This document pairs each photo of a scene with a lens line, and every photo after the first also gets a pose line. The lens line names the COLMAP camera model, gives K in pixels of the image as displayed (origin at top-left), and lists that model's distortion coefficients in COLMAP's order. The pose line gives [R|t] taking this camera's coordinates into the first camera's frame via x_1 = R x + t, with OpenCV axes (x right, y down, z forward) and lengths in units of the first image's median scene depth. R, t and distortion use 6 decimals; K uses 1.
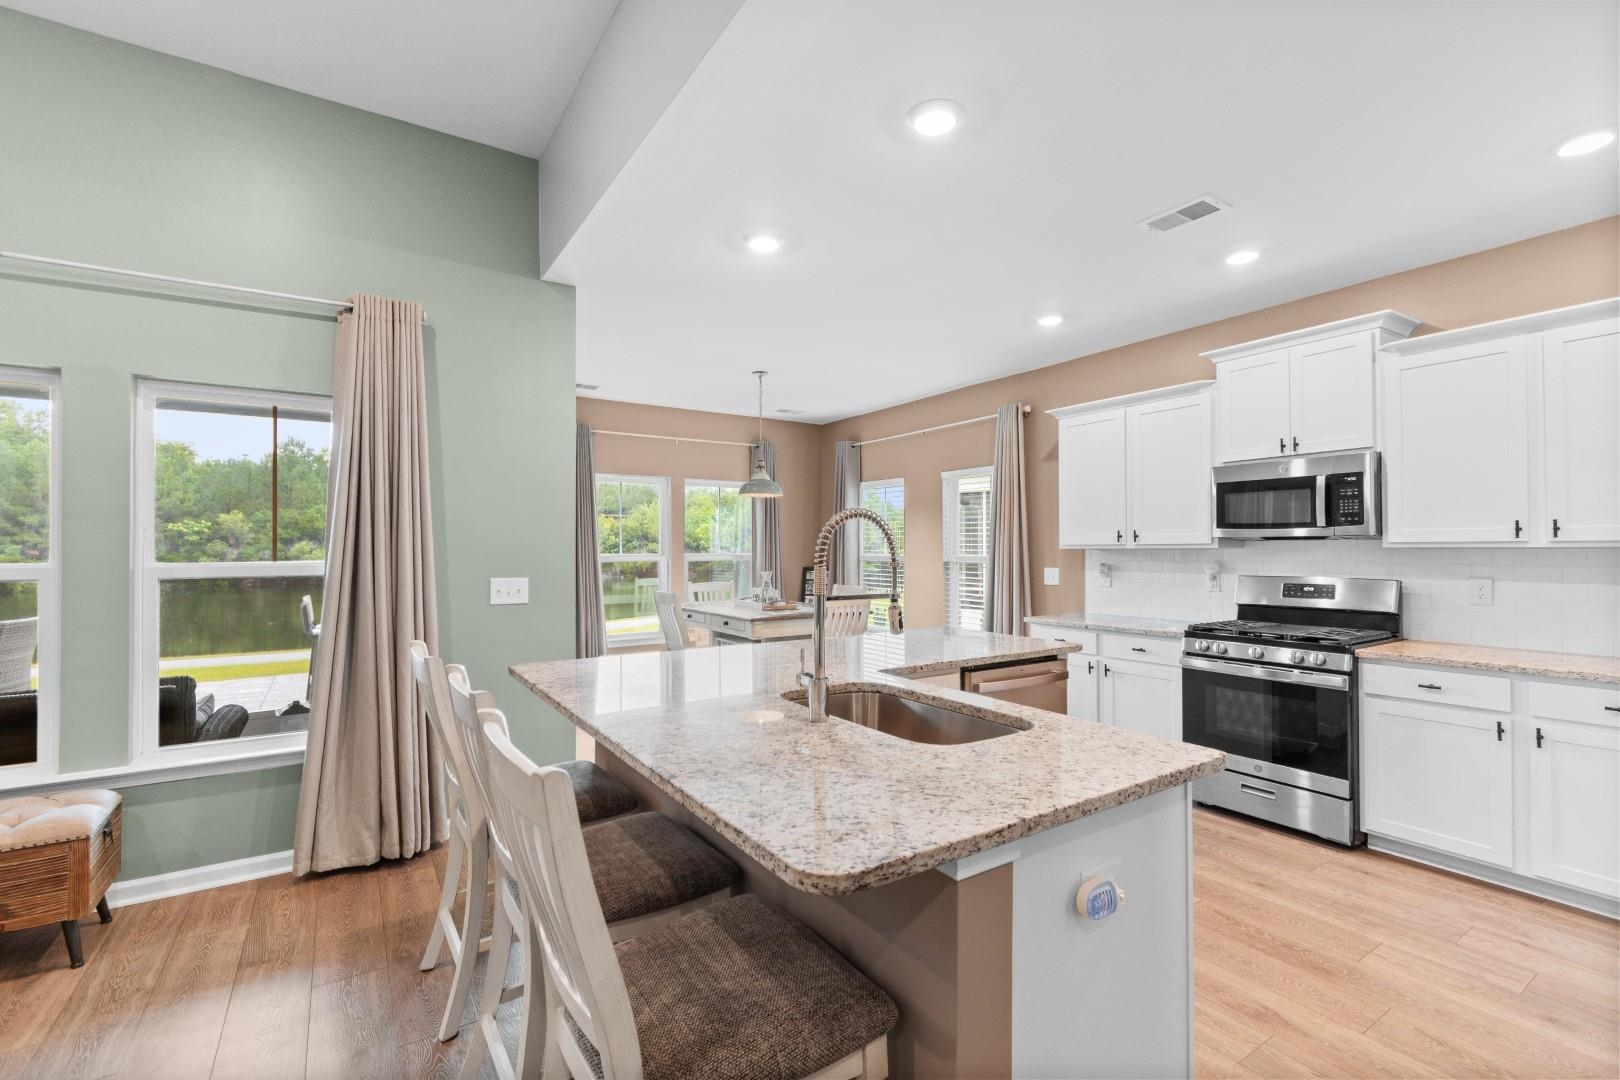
lens RADIAL K [[709.1, 0, 815.4], [0, 709.1, 544.4], [0, 0, 1]] dist [0.003711, -0.002482]
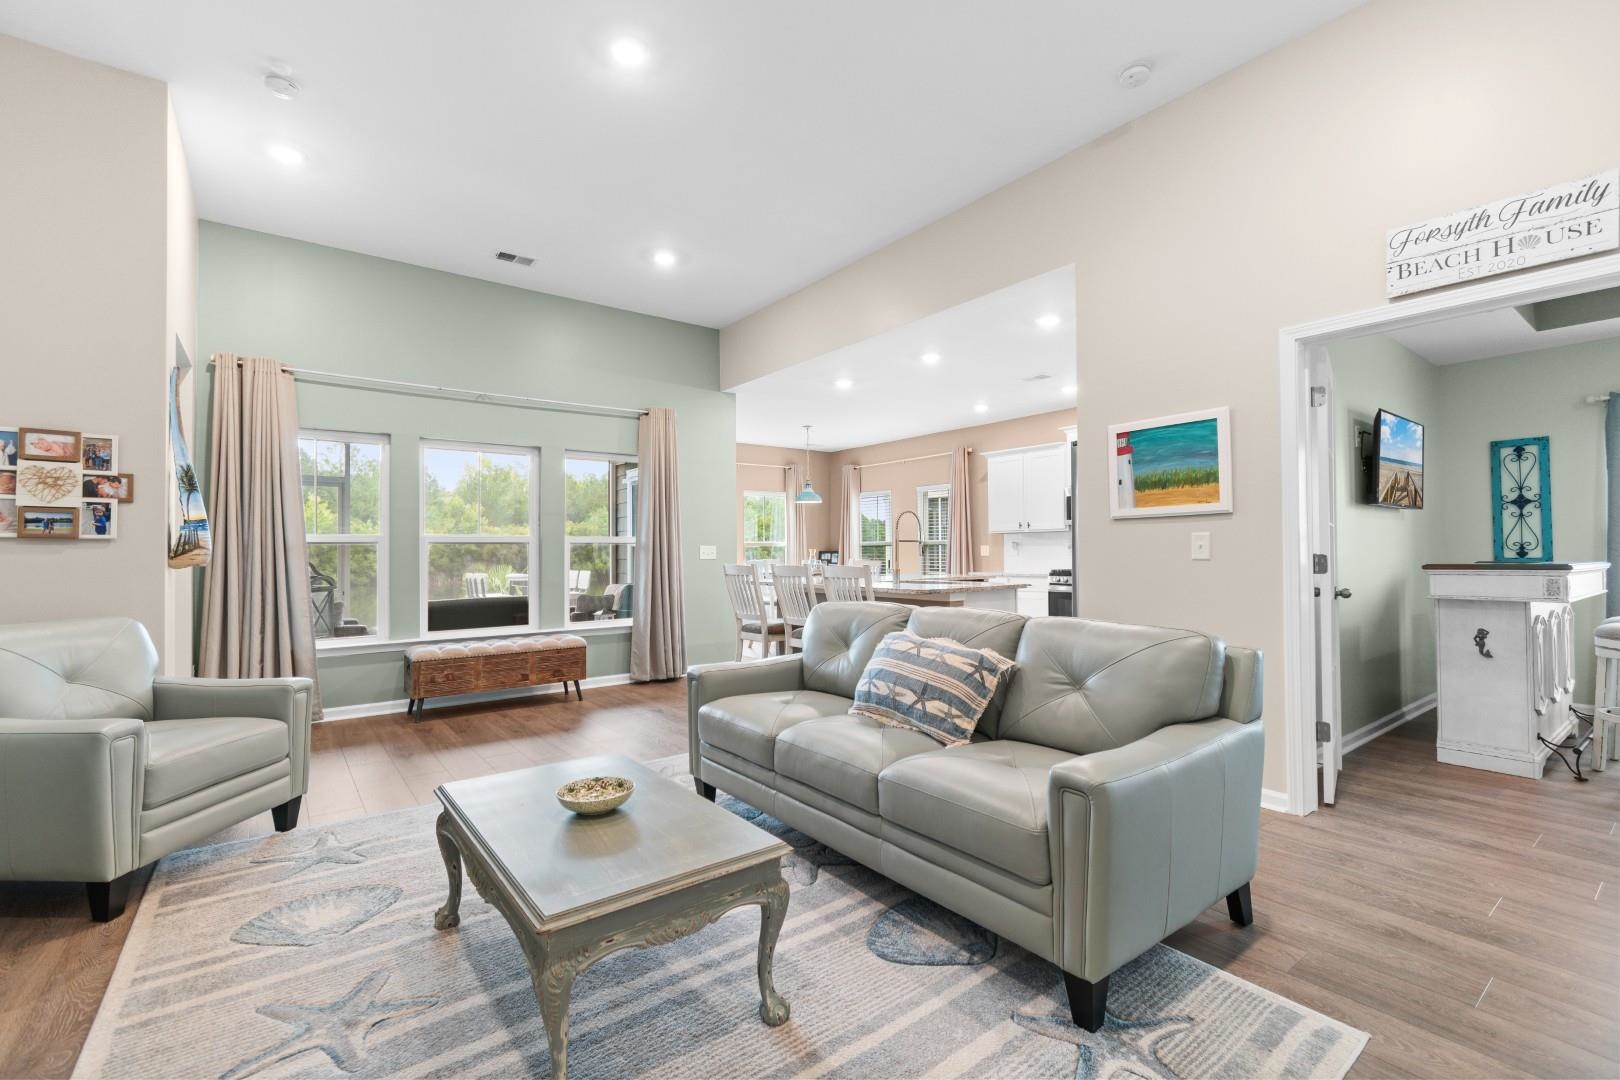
lens RADIAL K [[709.1, 0, 804.3], [0, 709.1, 538.1], [0, 0, 1]] dist [0.003711, -0.002482]
pose [[0.998550, -0.003417, 0.053726, -0.231321], [0.004156, 0.999898, -0.013637, 0.046161], [-0.053674, 0.013840, 0.998463, -0.821772]]
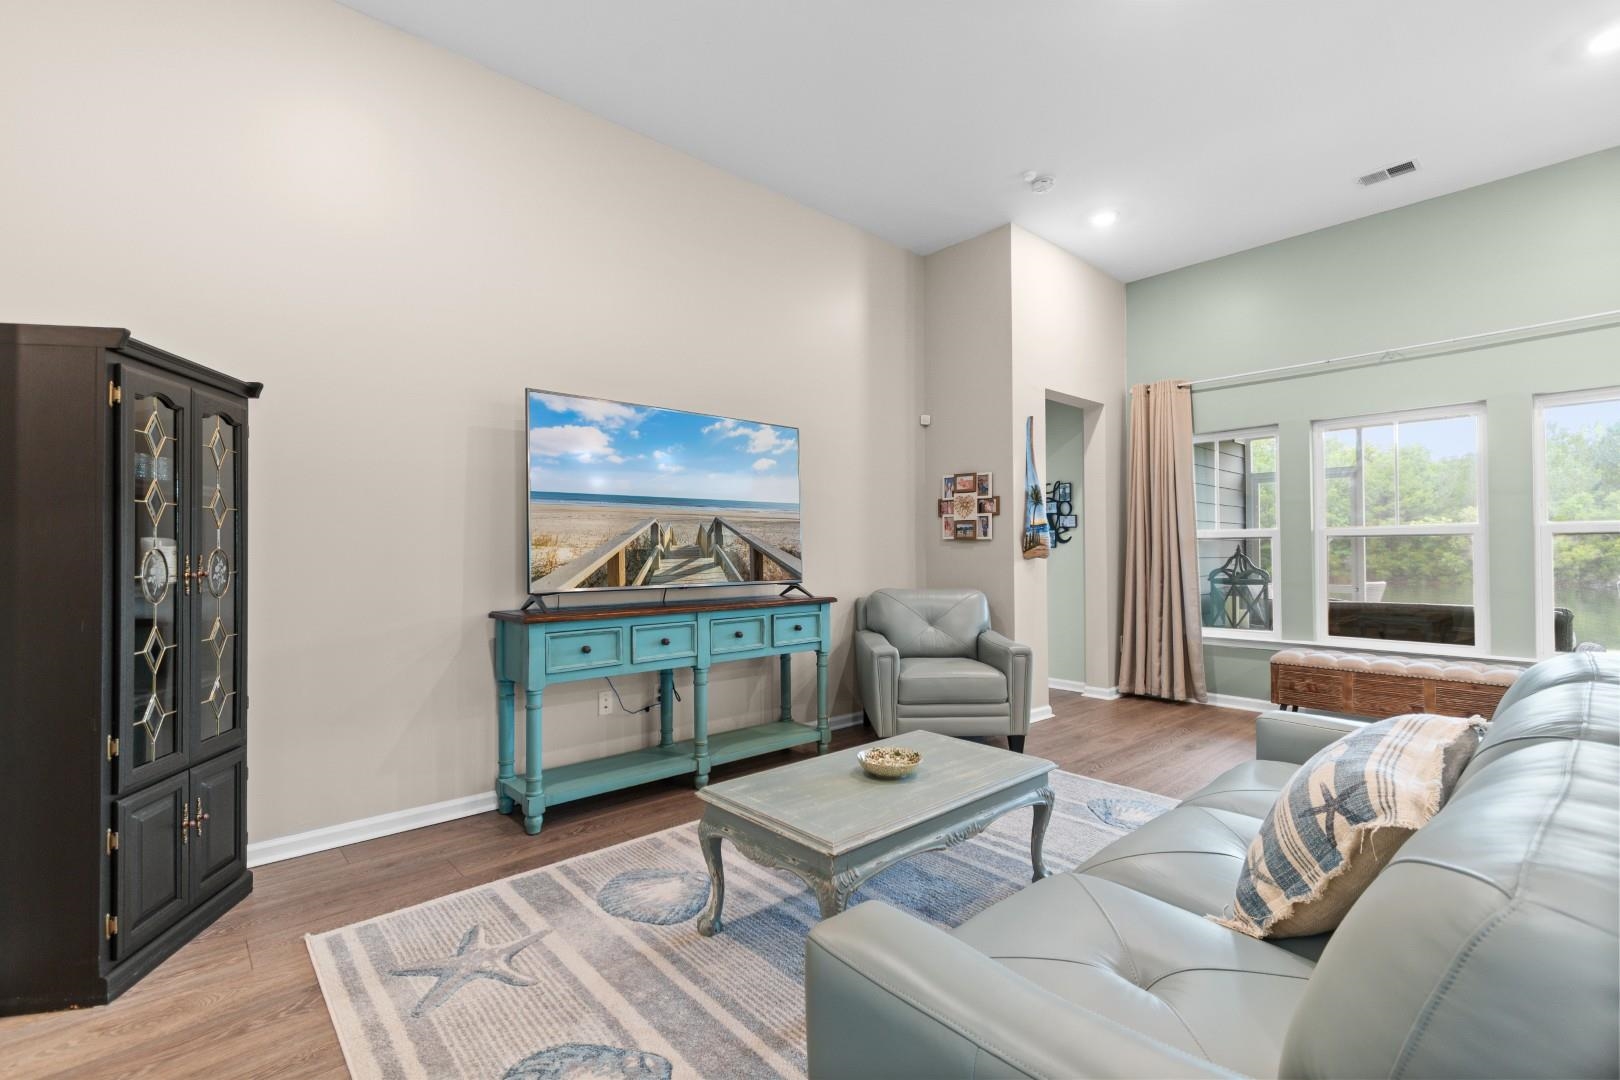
lens RADIAL K [[709.1, 0, 815.0], [0, 709.1, 530.4], [0, 0, 1]] dist [0.003711, -0.002482]
pose [[0.141195, -0.028039, -0.989585, 0.194811], [0.010017, 0.999588, -0.026894, 0.047621], [0.989931, -0.006115, 0.141418, -0.466530]]
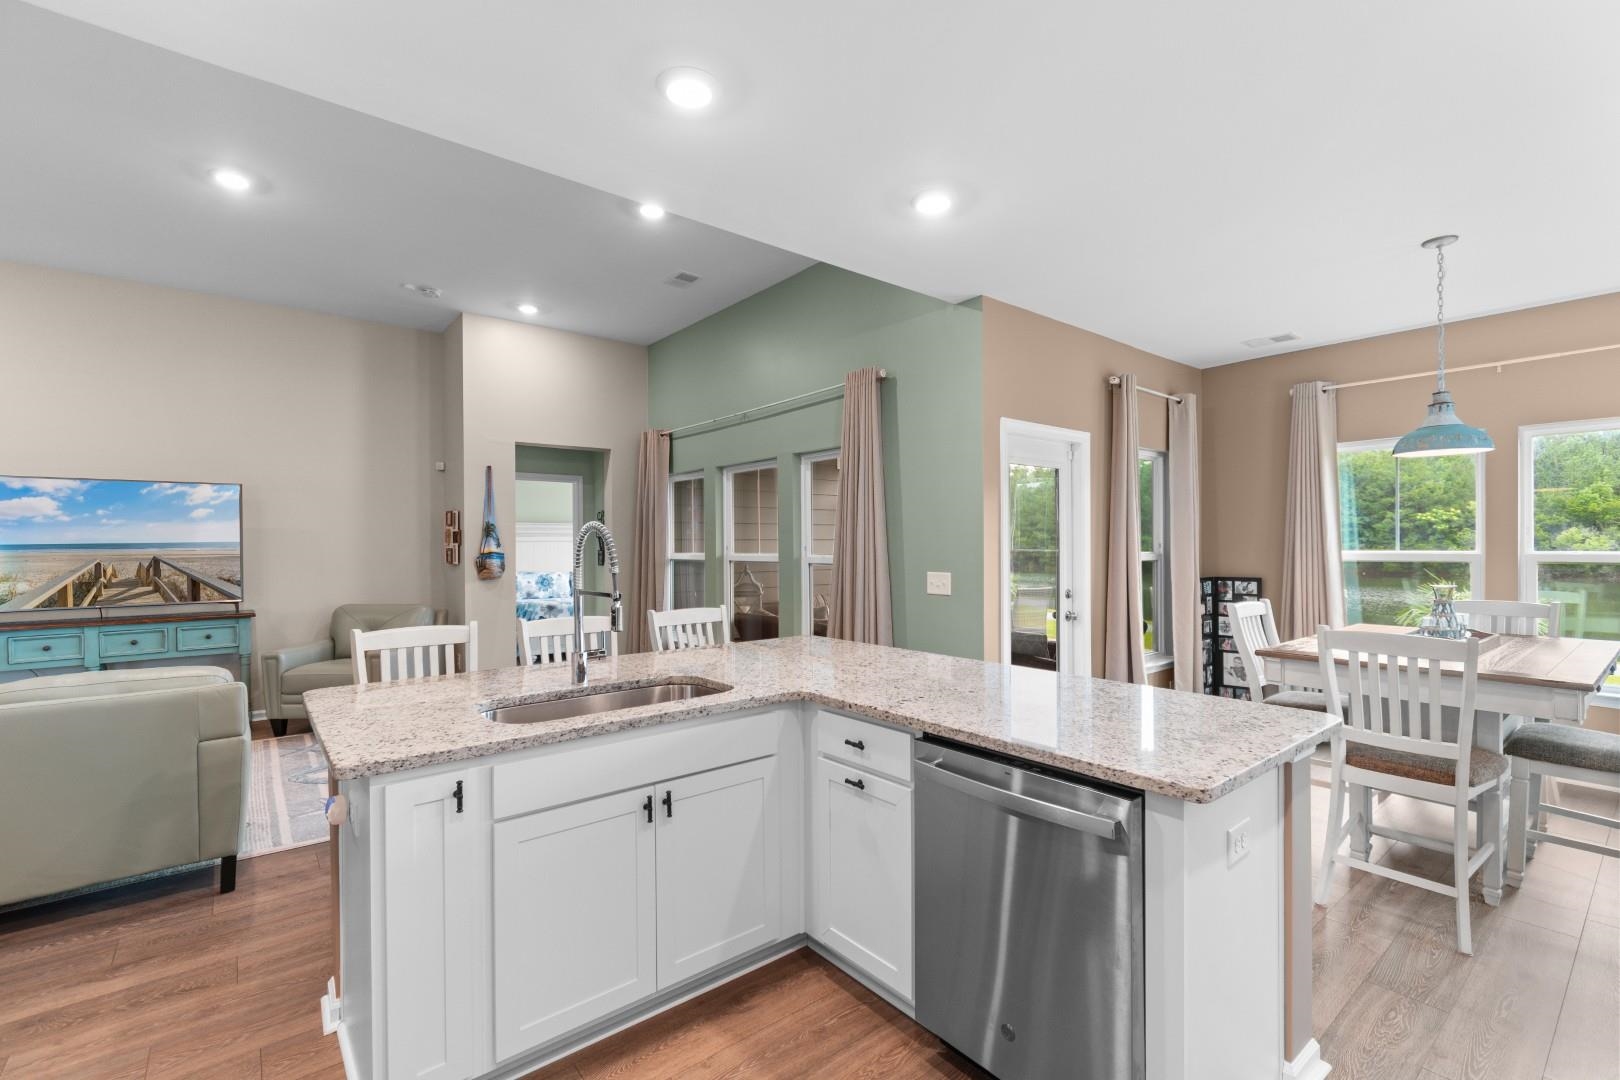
lens RADIAL K [[709.1, 0, 815.4], [0, 709.1, 546.3], [0, 0, 1]] dist [0.003711, -0.002482]
pose [[0.085930, 0.004394, -0.996292, 0.634830], [0.014759, 0.999875, 0.005683, -0.004216], [0.996192, -0.015193, 0.085854, 0.607595]]
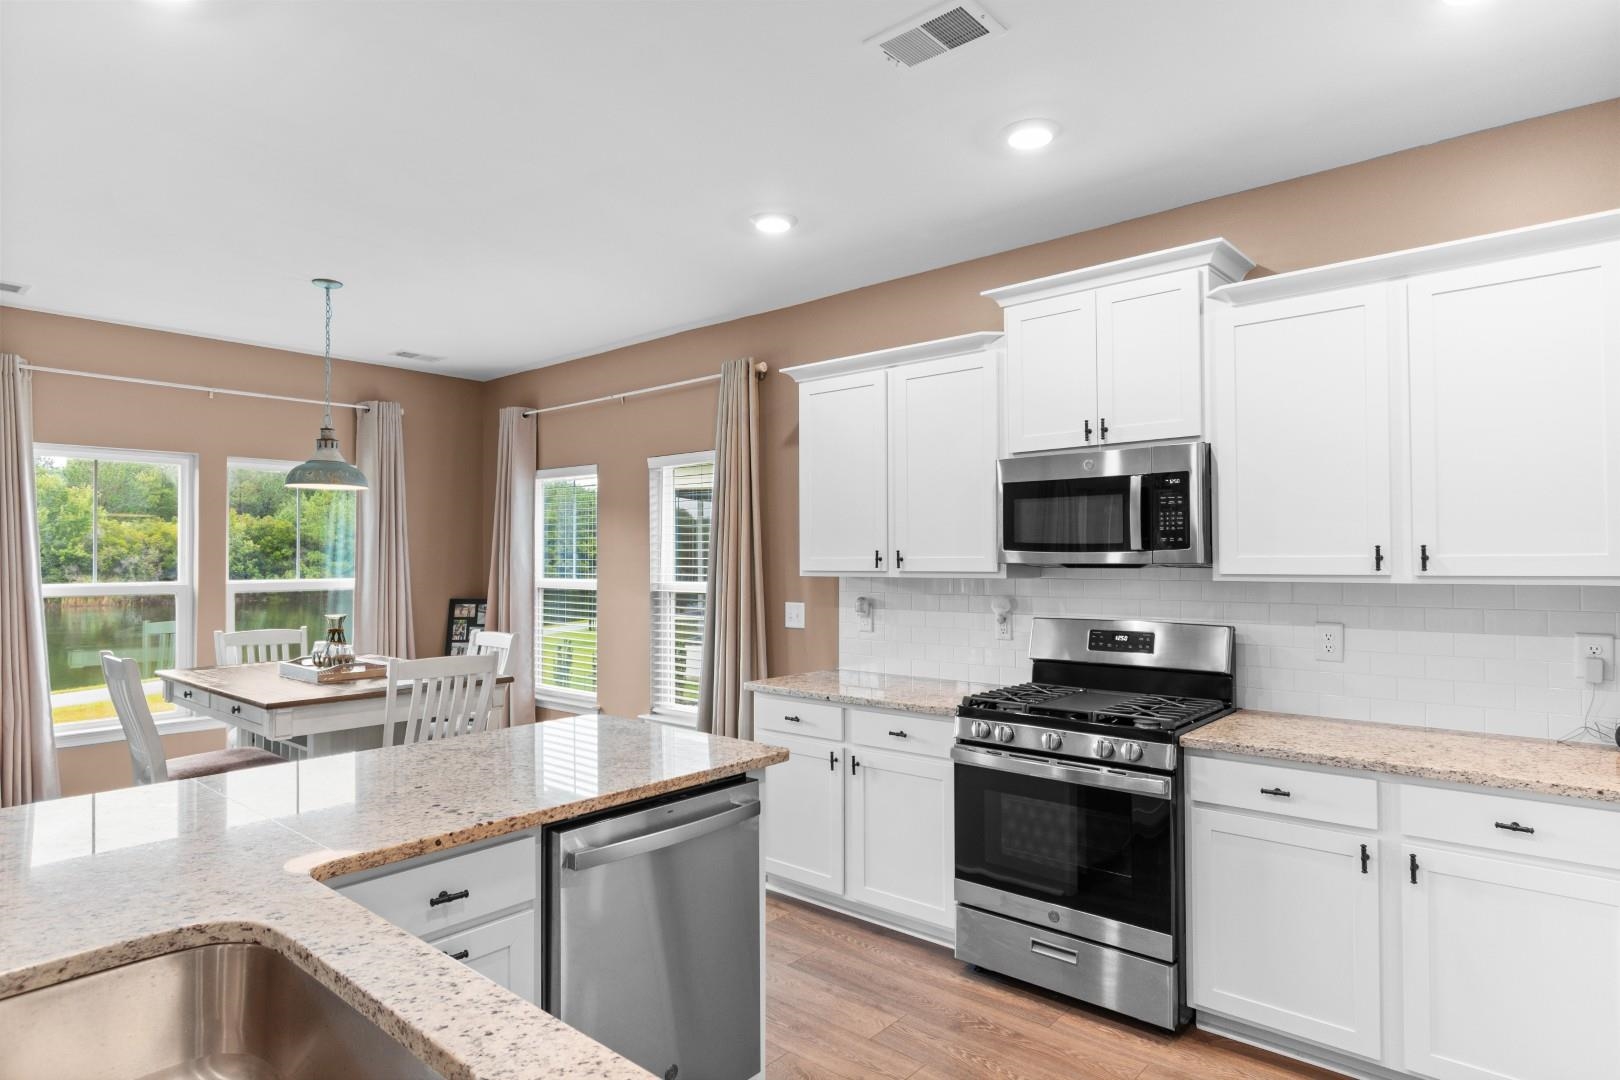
lens RADIAL K [[905.7, 0, 814.9], [0, 905.7, 547.1], [0, 0, 1]] dist [-0.002518, 0.003233]
pose [[0.962830, 0.001828, 0.270101, 0.149394], [-0.000152, 0.999981, -0.006225, -0.018752], [-0.270107, 0.005953, 0.962812, 0.204078]]
